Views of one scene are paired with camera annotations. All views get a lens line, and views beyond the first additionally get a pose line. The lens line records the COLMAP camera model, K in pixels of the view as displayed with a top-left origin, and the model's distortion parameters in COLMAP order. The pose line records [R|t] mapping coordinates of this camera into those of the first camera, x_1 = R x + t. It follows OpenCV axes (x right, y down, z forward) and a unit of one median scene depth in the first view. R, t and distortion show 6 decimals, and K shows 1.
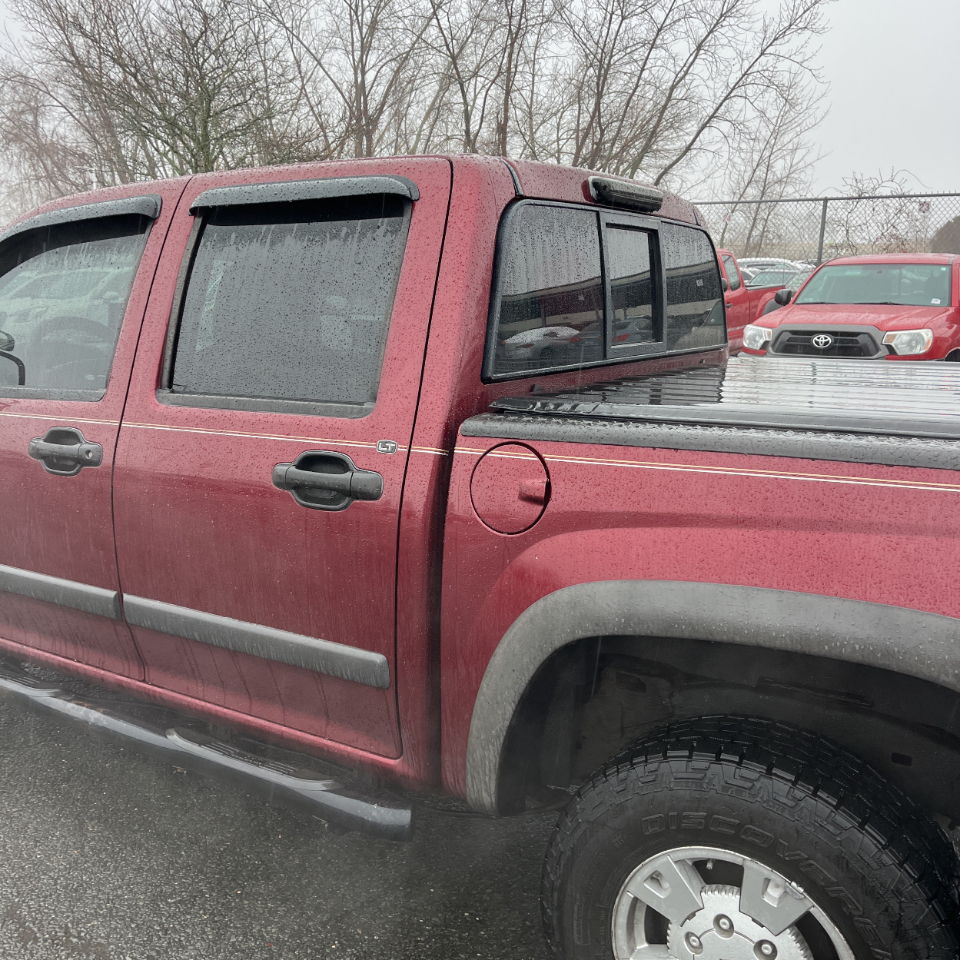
lens RADIAL K [[977.7, 0, 486.3], [0, 977.7, 477.0], [0, 0, 1]] dist [0.045416, -0.037135]
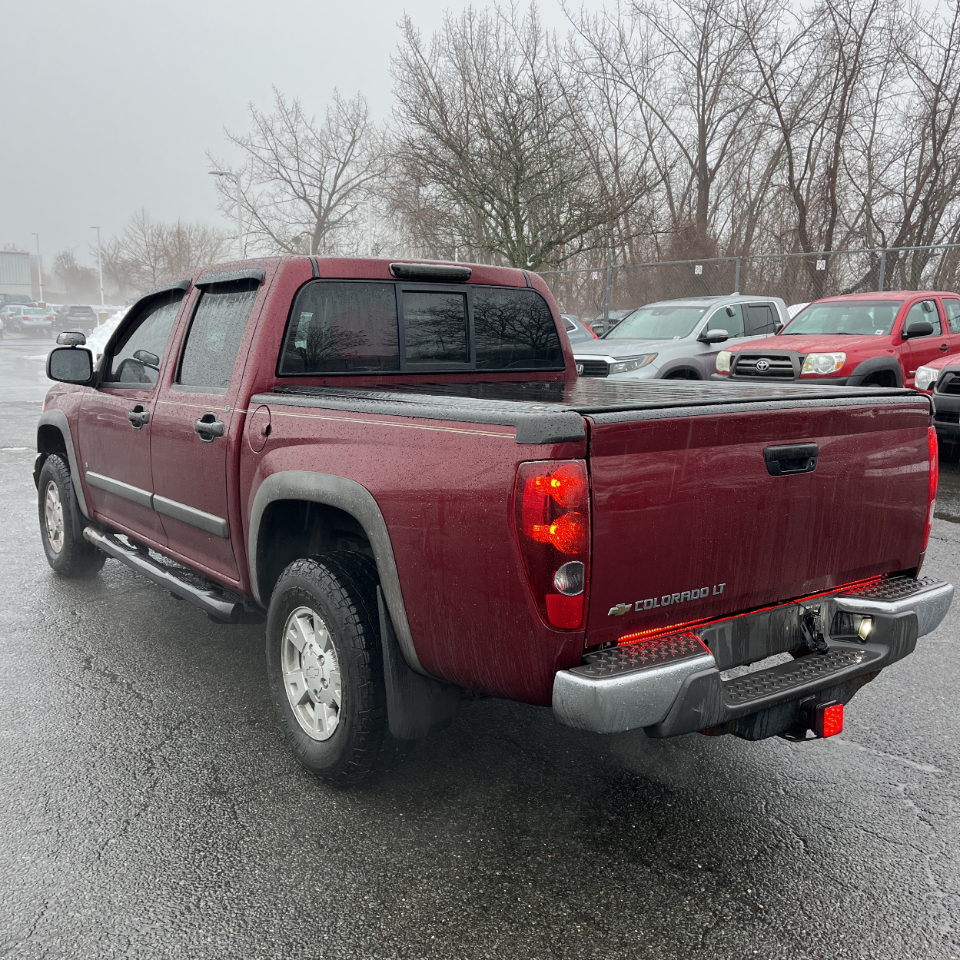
lens RADIAL K [[977.7, 0, 486.3], [0, 977.7, 477.0], [0, 0, 1]] dist [0.045416, -0.037135]
pose [[0.935191, 0.051292, -0.350409, 0.814555], [-0.067030, 0.997208, -0.032926, 0.101388], [0.347741, 0.054280, 0.936018, -0.477535]]
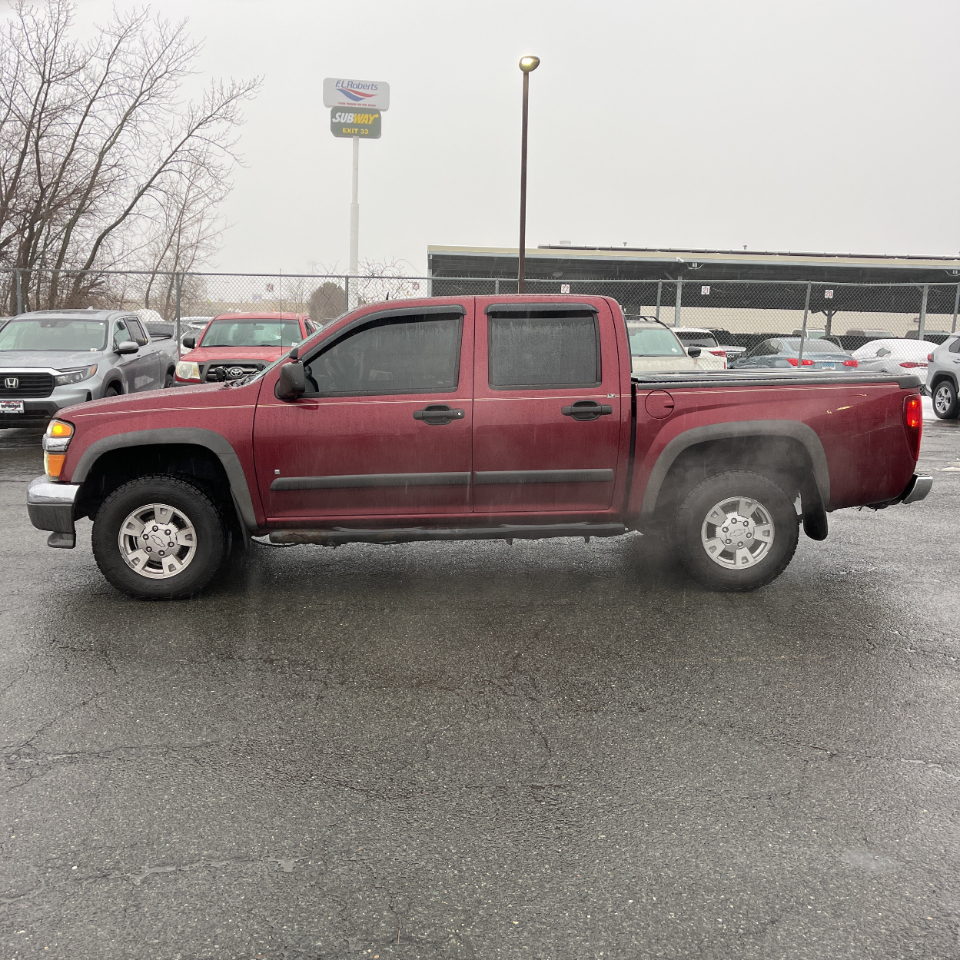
lens RADIAL K [[977.7, 0, 486.3], [0, 977.7, 477.0], [0, 0, 1]] dist [0.045416, -0.037135]
pose [[0.812794, -0.083643, 0.576516, -1.642736], [0.115162, 0.993179, -0.018266, 0.171110], [-0.571055, 0.081239, 0.816882, -0.907157]]
